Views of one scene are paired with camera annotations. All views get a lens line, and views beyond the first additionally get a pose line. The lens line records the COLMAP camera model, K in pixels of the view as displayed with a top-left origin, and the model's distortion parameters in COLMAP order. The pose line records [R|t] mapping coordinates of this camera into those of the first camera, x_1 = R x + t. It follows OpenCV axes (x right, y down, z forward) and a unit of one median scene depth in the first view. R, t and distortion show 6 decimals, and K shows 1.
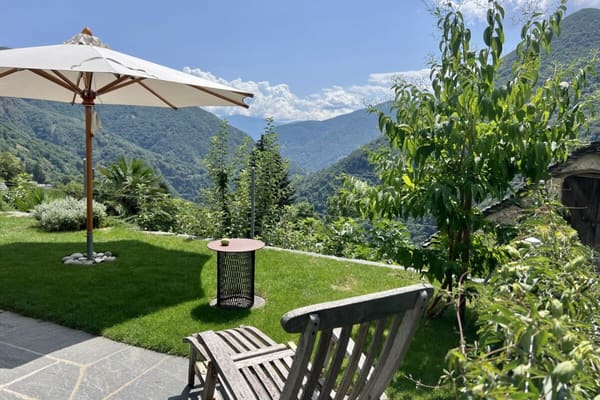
lens RADIAL K [[444.6, 0, 310.1], [0, 444.6, 195.7], [0, 0, 1]] dist [0.064534, -0.063084]
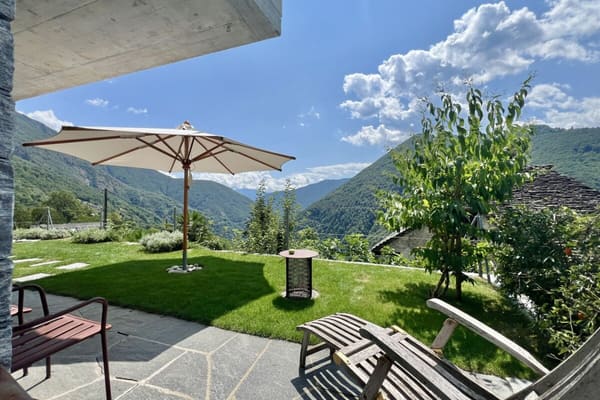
lens RADIAL K [[238.2, 0, 299.3], [0, 238.2, 205.7], [0, 0, 1]] dist [0.001215, 0.000995]
pose [[0.996724, -0.028915, 0.075536, -0.216091], [0.036879, 0.993654, -0.106258, 0.038556], [-0.071985, 0.108696, 0.991465, 0.215974]]
